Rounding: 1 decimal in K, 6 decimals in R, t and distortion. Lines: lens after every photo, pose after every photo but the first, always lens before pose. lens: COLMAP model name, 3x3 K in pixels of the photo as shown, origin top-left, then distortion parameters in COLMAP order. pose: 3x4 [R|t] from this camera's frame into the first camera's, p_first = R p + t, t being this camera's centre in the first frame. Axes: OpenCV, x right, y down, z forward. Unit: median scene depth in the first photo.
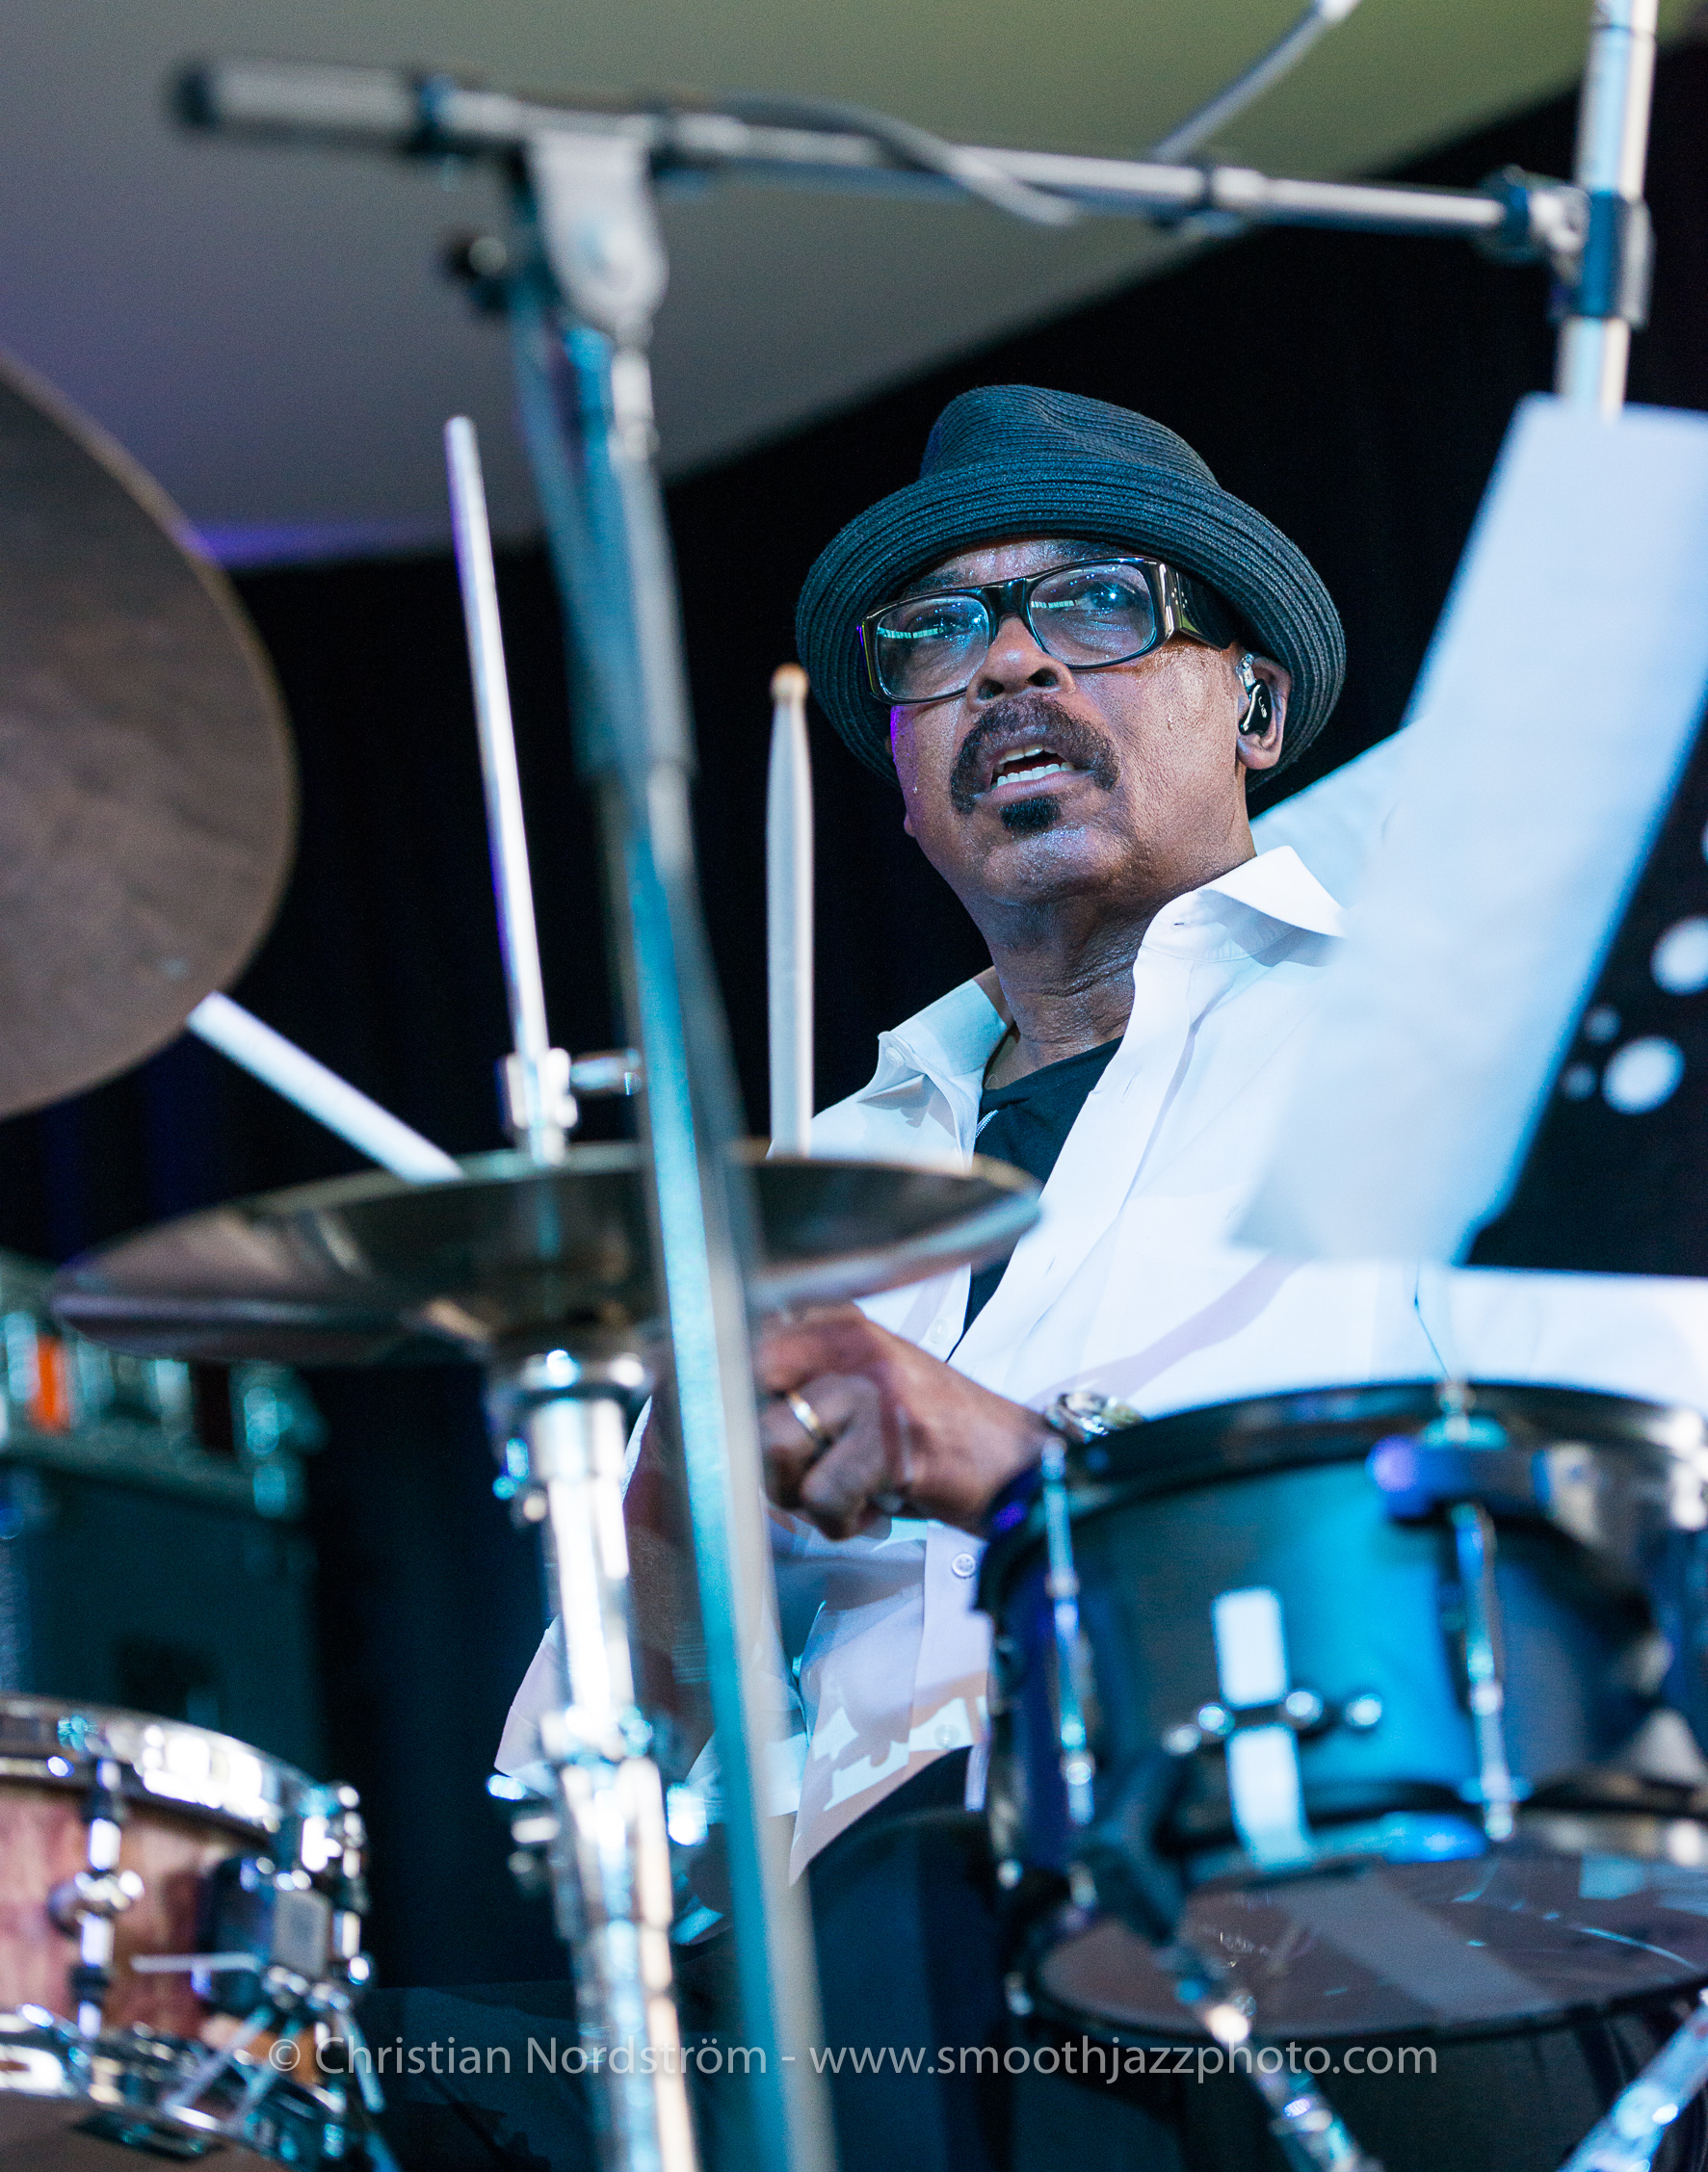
lens RADIAL K [[6457.1, 0, 793.9], [0, 6457.1, 1111.2], [0, 0, 1]] dist [0.219524, 0.000000]
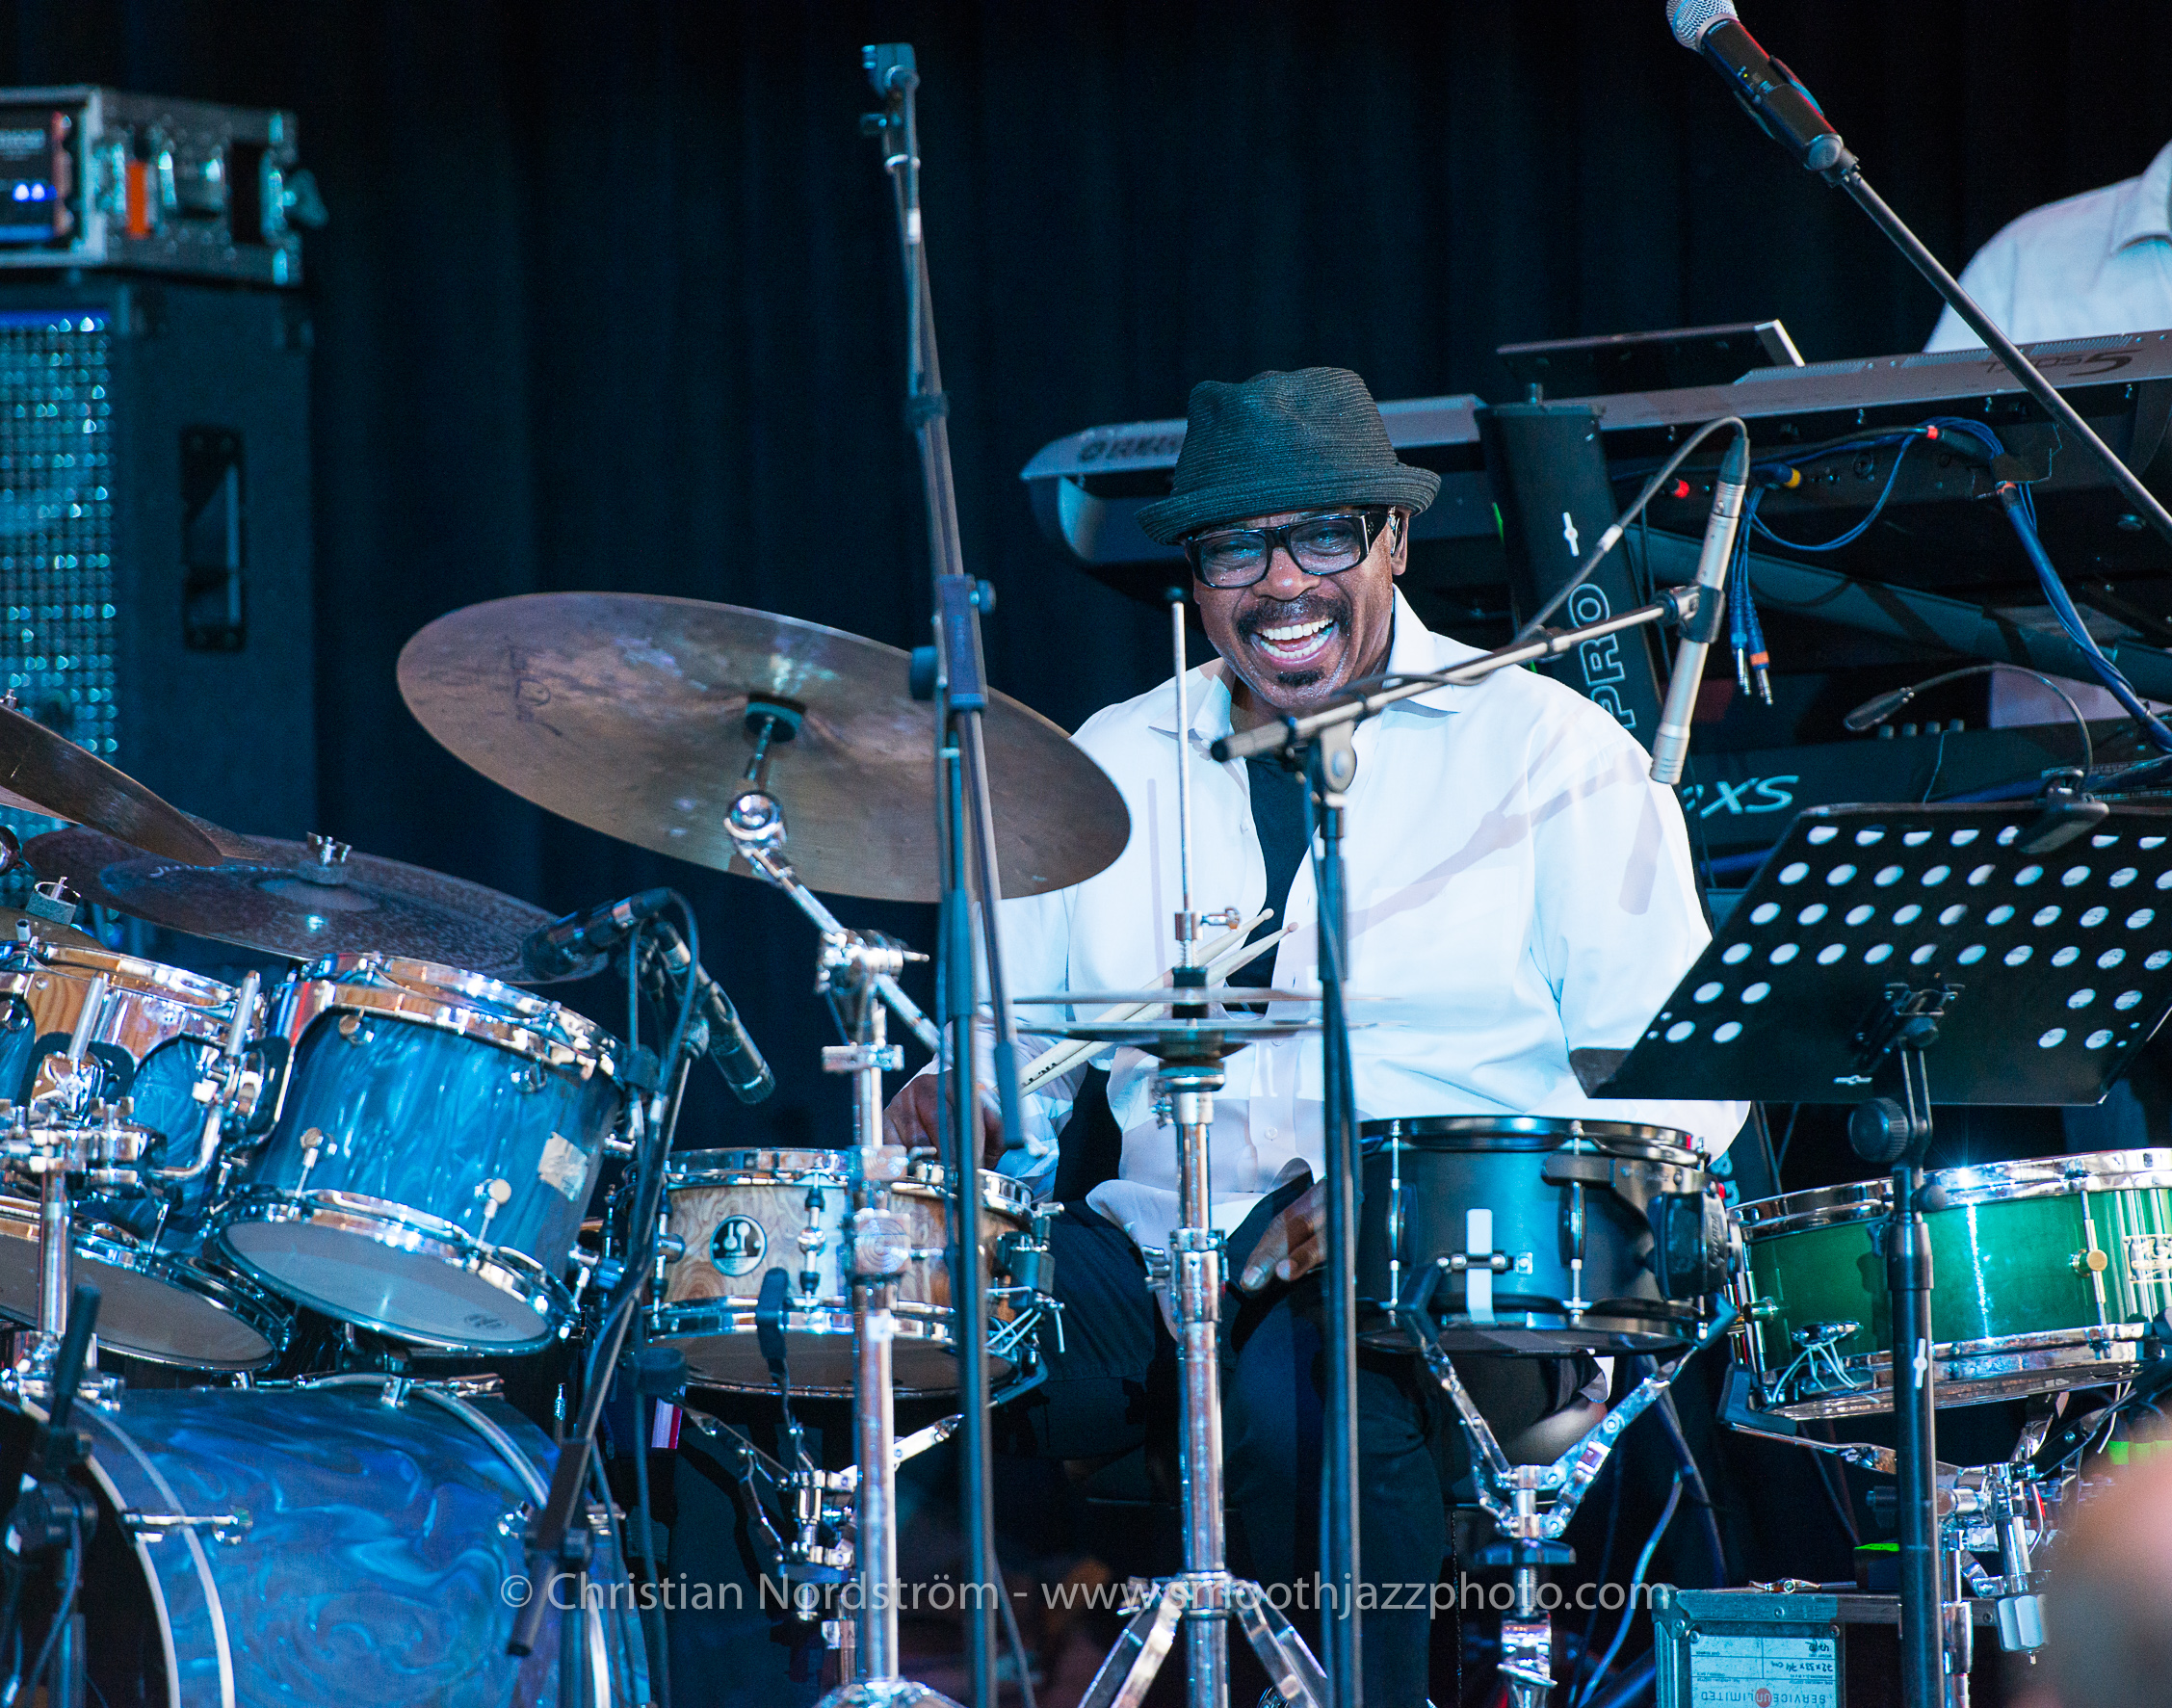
lens RADIAL K [[12555.5, 0, 1088.9], [0, 12555.5, 847.0], [0, 0, 1]] dist [1.690830, 0.000000]
pose [[0.985132, 0.093485, 0.144138, -0.737127], [-0.125846, 0.963812, 0.235008, -1.102389], [-0.116952, -0.249653, 0.961247, -3.320479]]
